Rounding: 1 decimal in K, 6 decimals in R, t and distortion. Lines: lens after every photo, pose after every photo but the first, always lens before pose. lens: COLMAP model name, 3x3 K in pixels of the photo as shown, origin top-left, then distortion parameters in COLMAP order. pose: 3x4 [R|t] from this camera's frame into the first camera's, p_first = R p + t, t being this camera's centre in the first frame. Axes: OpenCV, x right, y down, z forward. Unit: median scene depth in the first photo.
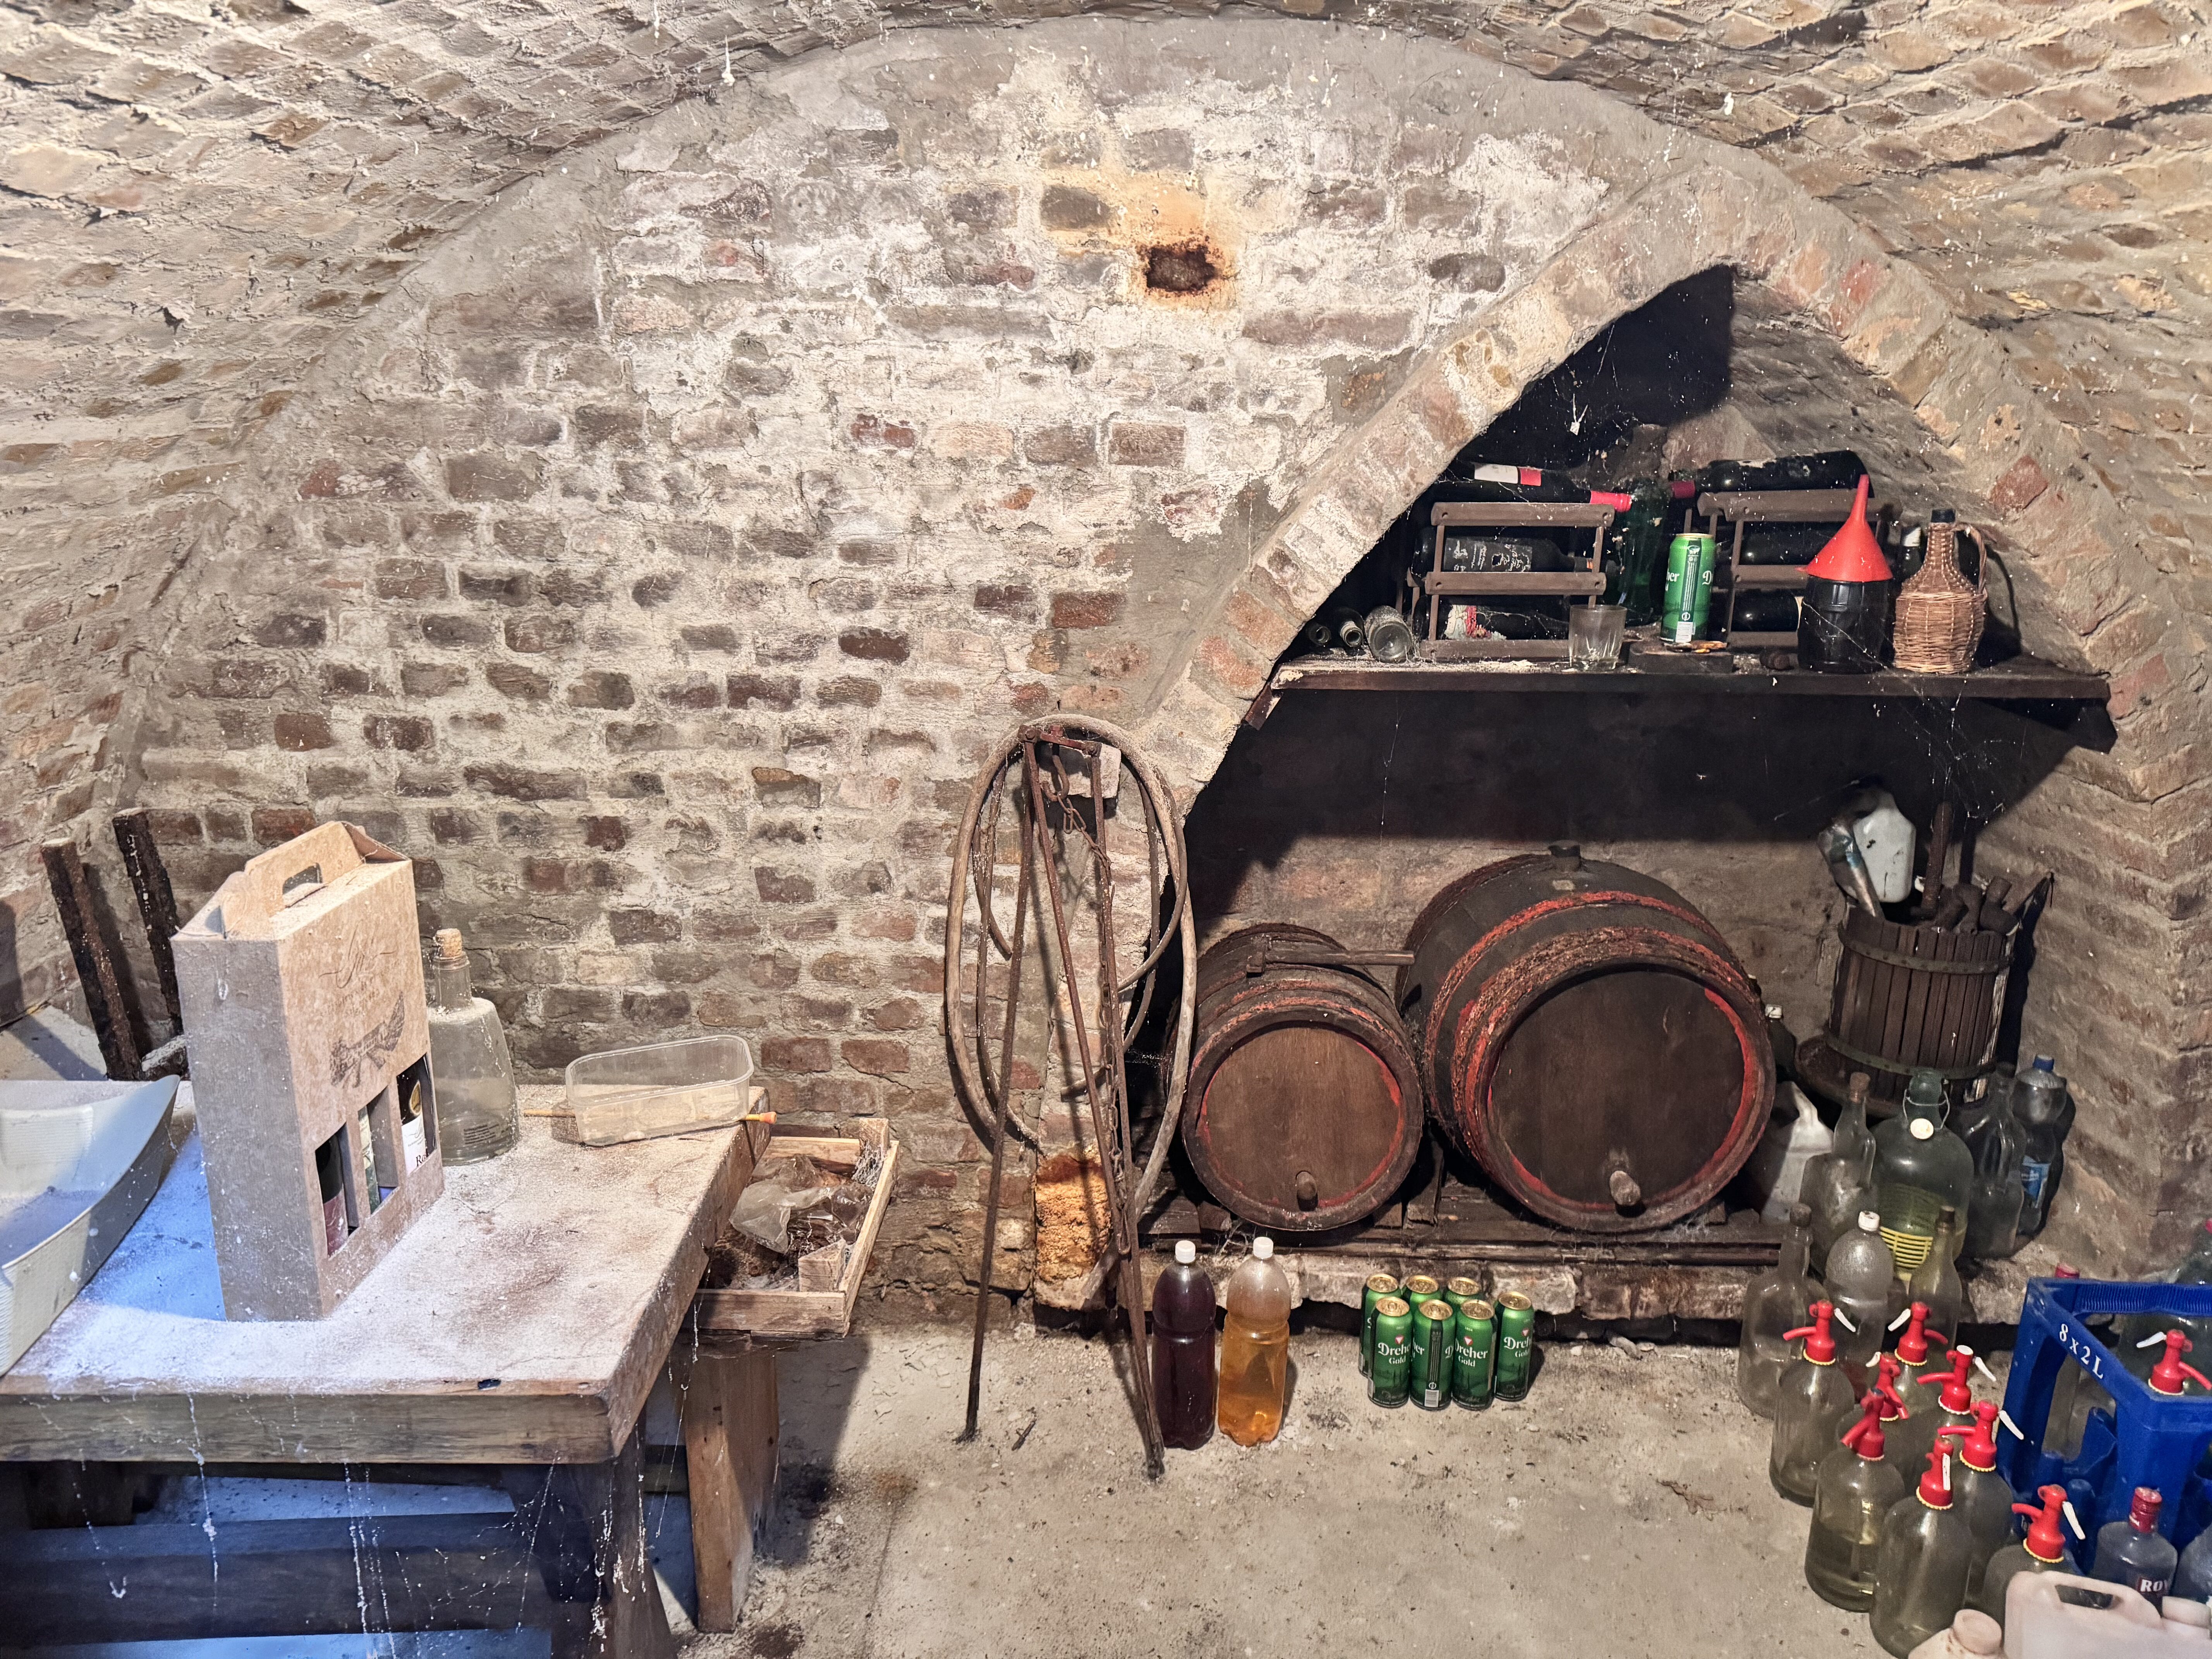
lens RADIAL K [[1571.8, 0, 1120.6], [0, 1571.8, 830.2], [0, 0, 1]] dist [0.157570, -0.282031]
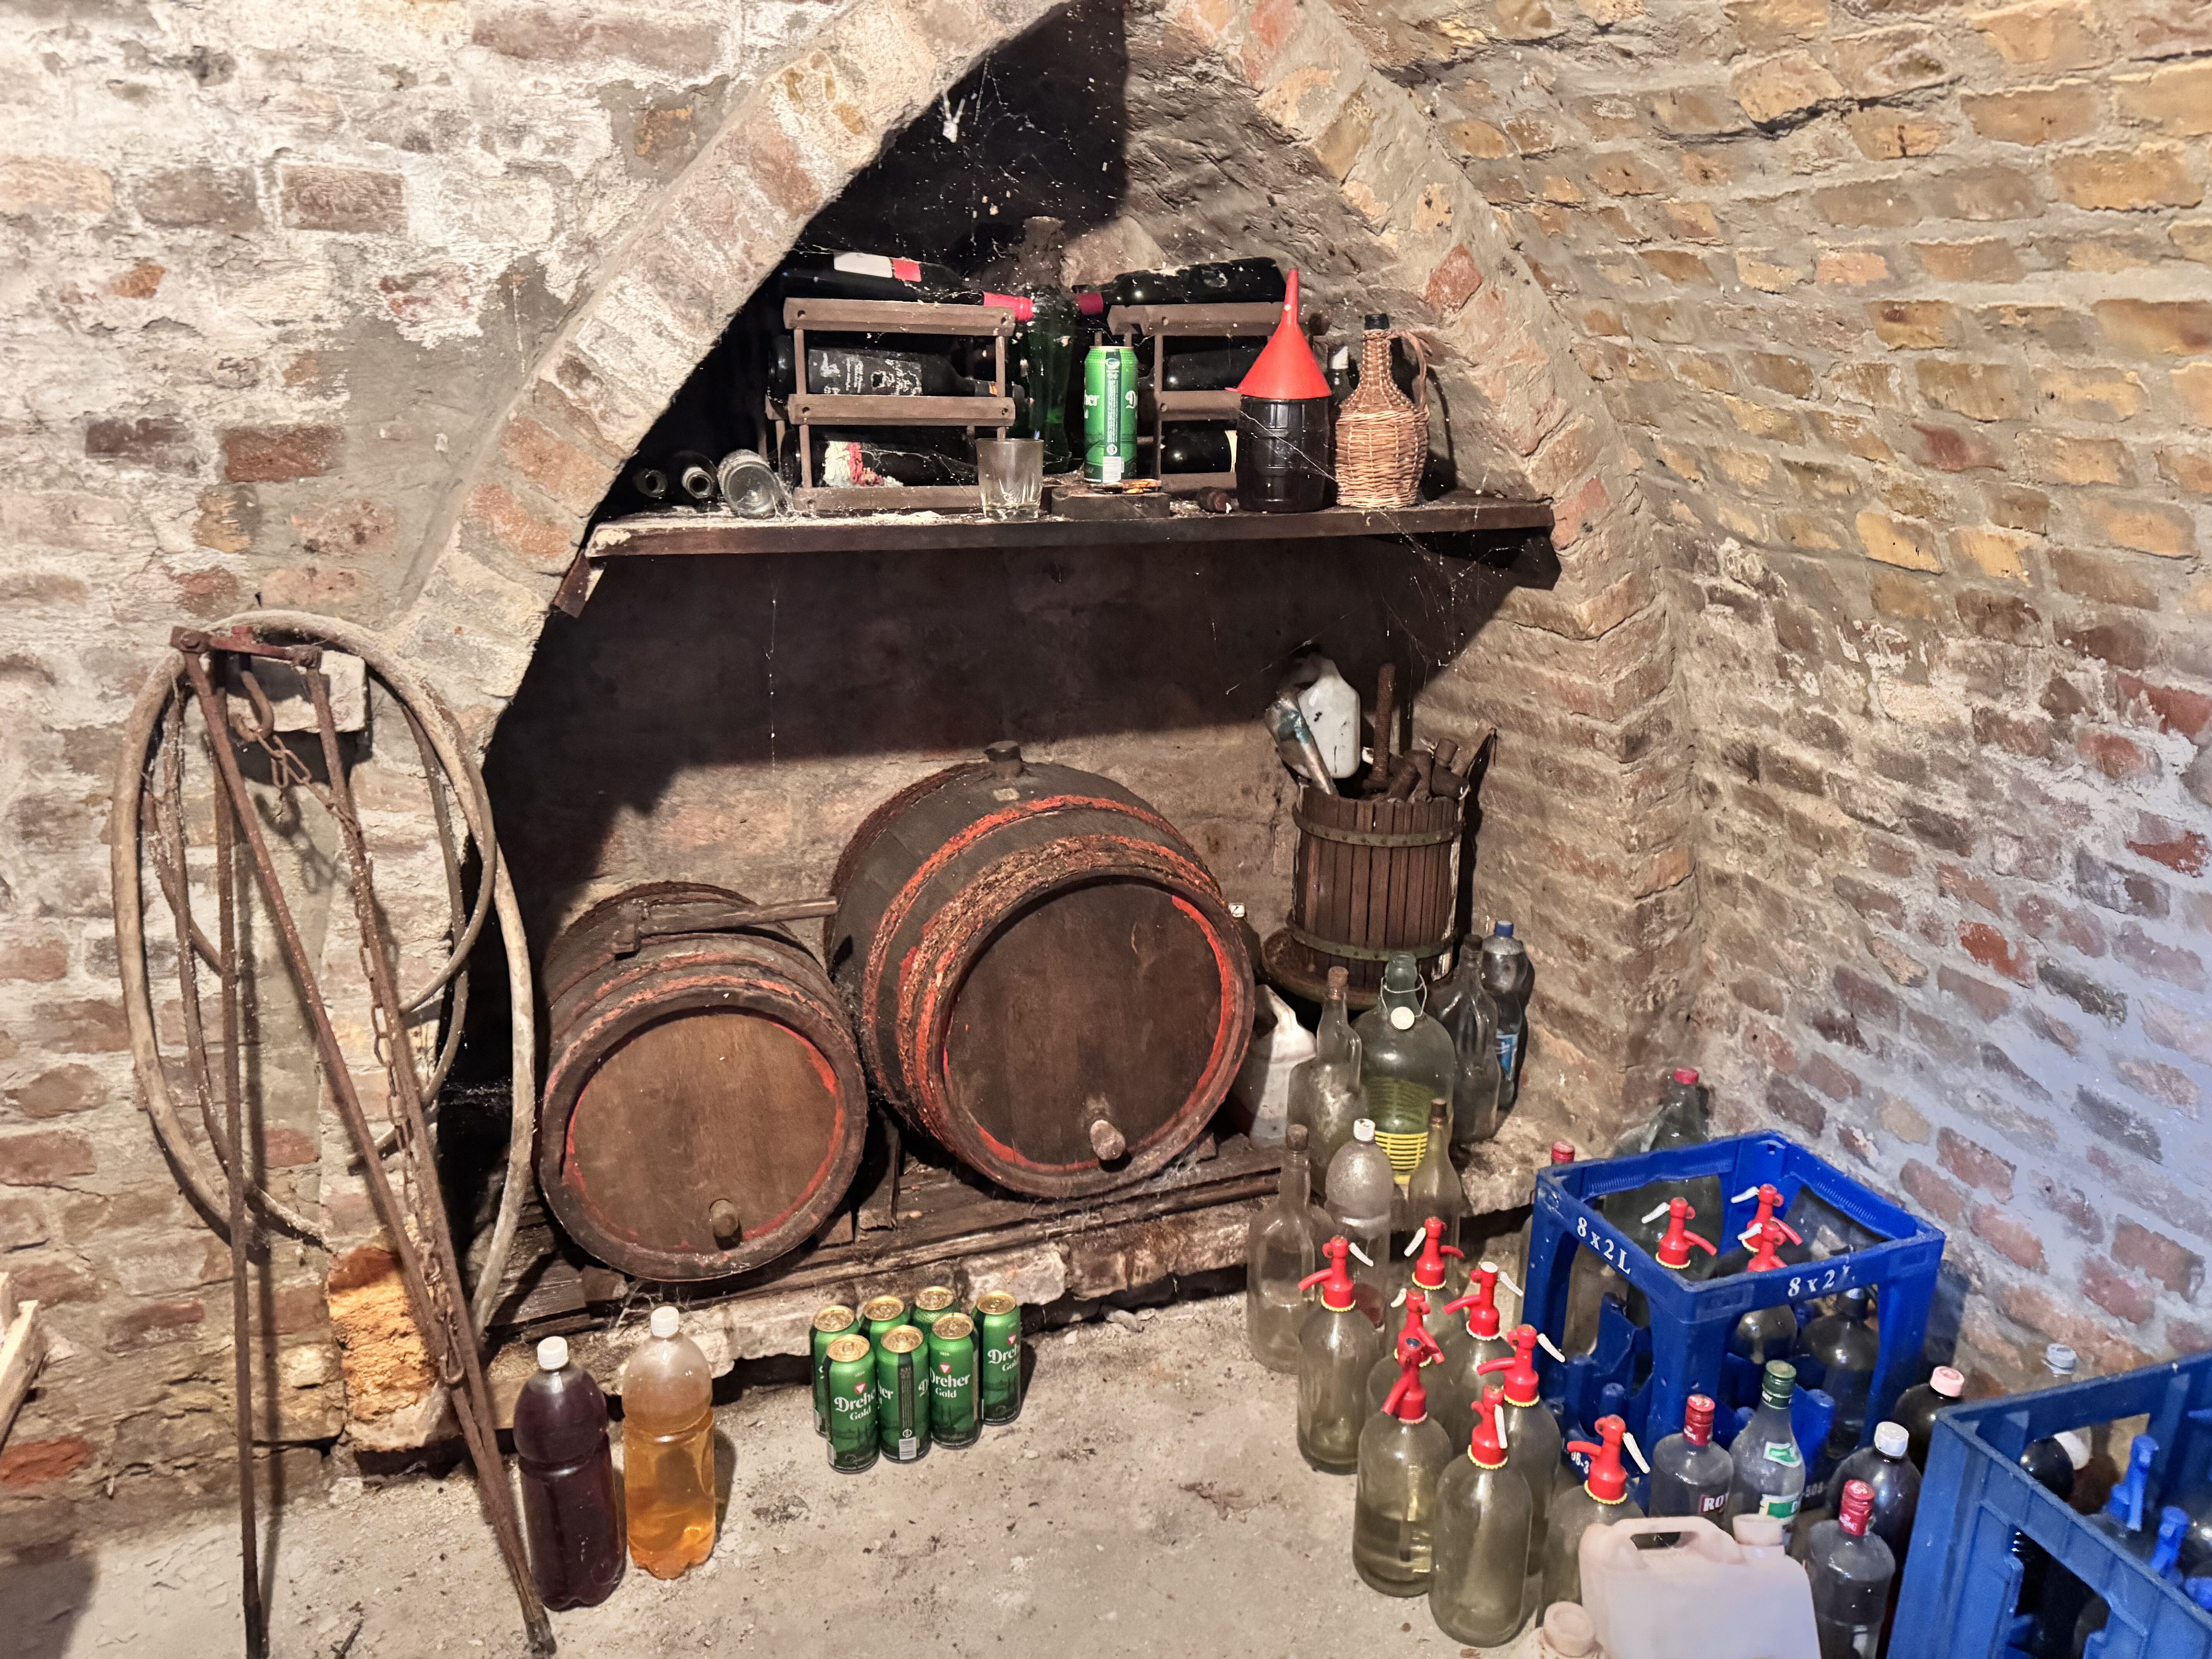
lens RADIAL K [[1571.8, 0, 1120.6], [0, 1571.8, 830.2], [0, 0, 1]] dist [0.157570, -0.282031]
pose [[0.934514, -0.111011, 0.338172, 0.057957], [0.098881, 0.993690, 0.052946, 0.016525], [-0.341915, -0.016040, 0.939594, 0.219244]]
